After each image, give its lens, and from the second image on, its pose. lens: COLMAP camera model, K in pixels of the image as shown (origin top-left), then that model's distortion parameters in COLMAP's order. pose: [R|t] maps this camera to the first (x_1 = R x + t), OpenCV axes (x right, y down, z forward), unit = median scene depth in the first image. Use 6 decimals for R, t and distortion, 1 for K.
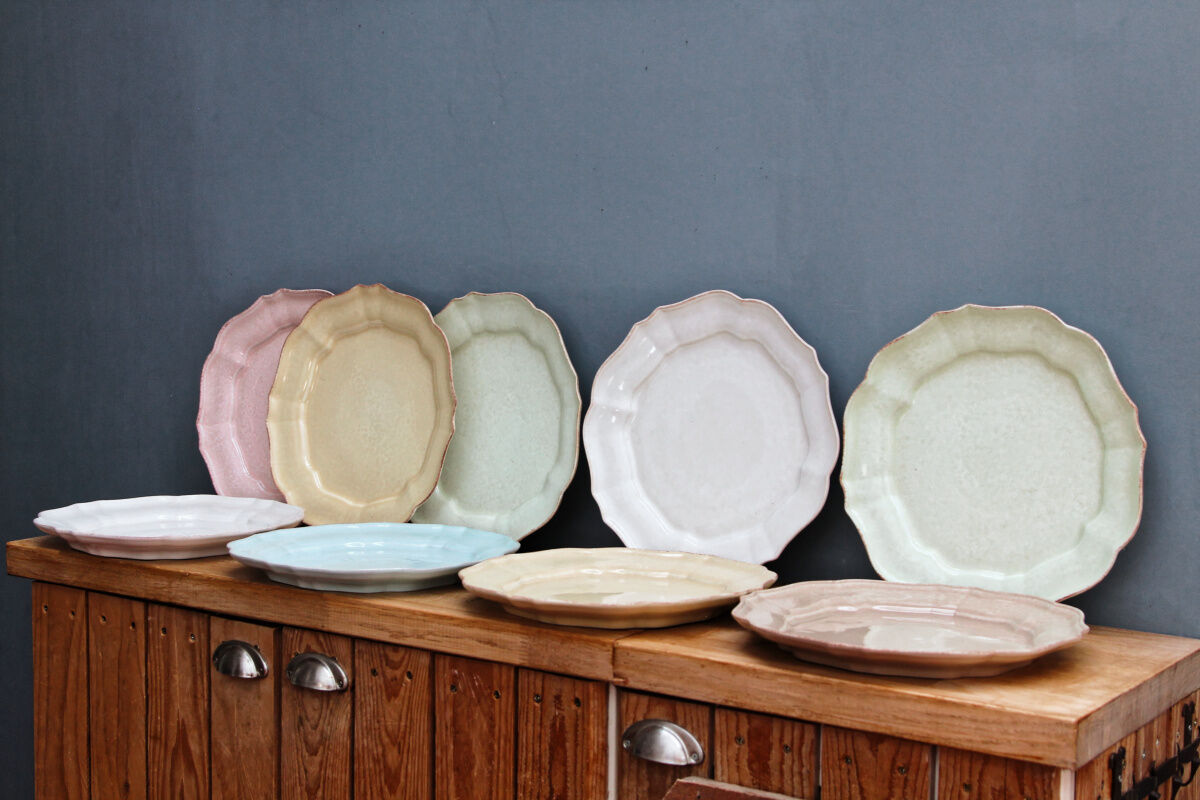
lens RADIAL K [[1744.3, 0, 600.0], [0, 1744.3, 400.0], [0, 0, 1]] dist [0.012422, 0.008571]
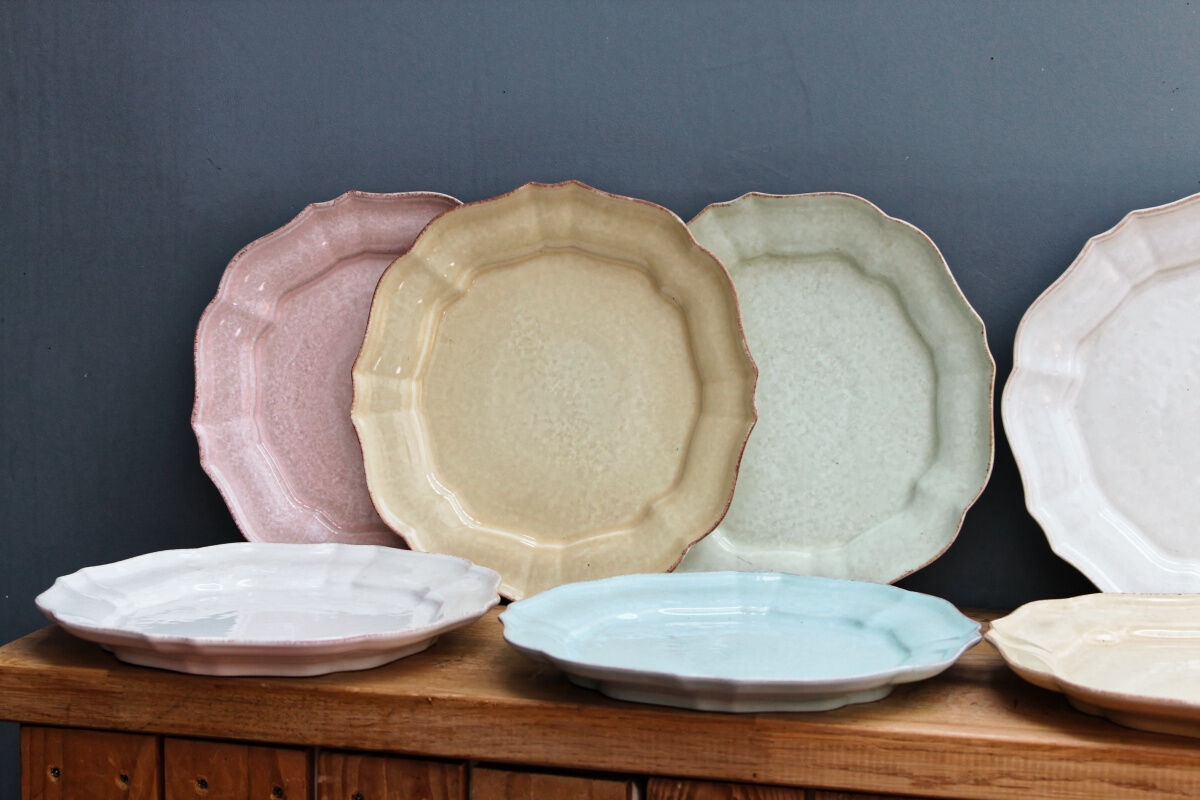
lens RADIAL K [[2030.7, 0, 600.0], [0, 2030.7, 400.0], [0, 0, 1]] dist [0.013728, -0.067725]
pose [[0.937854, -0.044421, 0.344175, -0.376696], [0.032157, 0.998631, 0.041262, -0.019887], [-0.345536, -0.027630, 0.937999, 0.344509]]
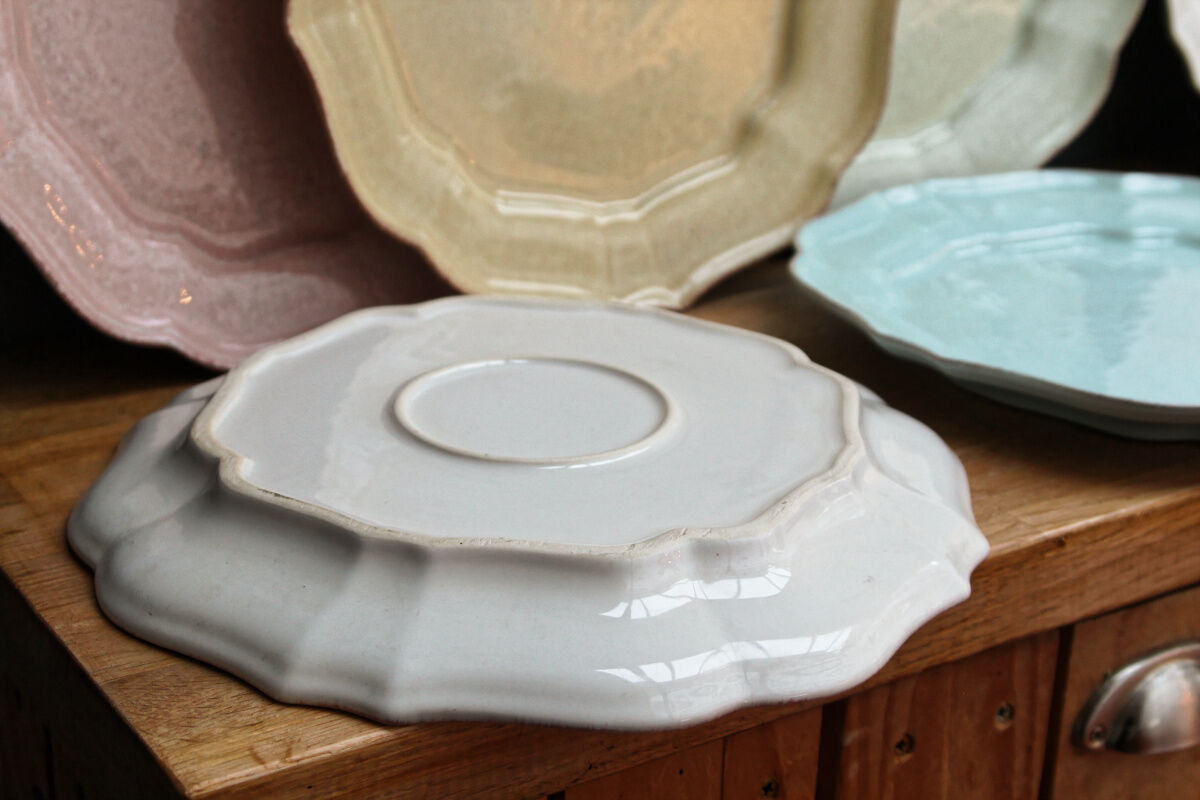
lens RADIAL K [[2119.9, 0, 676.5], [0, 2119.9, 400.8], [0, 0, 1]] dist [0.137070, -0.296238]
pose [[0.357267, -0.350900, 0.865581, -0.548104], [0.041202, 0.931762, 0.360723, -0.063792], [-0.933093, -0.093211, 0.347345, 0.862534]]
